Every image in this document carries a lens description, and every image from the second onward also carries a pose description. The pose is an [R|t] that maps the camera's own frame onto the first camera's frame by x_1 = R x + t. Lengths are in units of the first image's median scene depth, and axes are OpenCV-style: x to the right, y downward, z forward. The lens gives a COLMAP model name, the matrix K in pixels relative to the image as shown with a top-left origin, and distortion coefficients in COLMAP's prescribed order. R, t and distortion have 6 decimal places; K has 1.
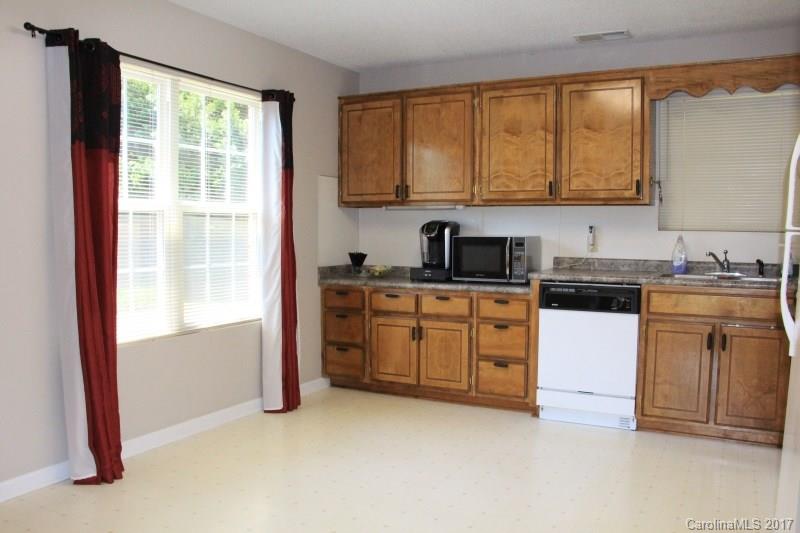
lens RADIAL K [[659.4, 0, 406.0], [0, 659.4, 271.9], [0, 0, 1]] dist [-0.177798, 0.146118]
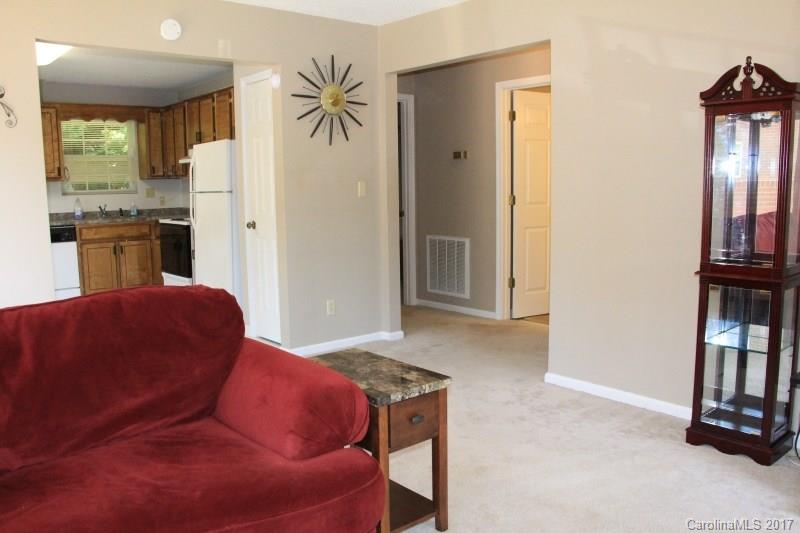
lens RADIAL K [[659.4, 0, 402.3], [0, 659.4, 276.5], [0, 0, 1]] dist [-0.177798, 0.146118]
pose [[0.372297, -0.140283, 0.917450, -0.853827], [0.076073, 0.989797, 0.120475, 0.015397], [-0.924991, 0.024940, 0.379171, -0.480789]]
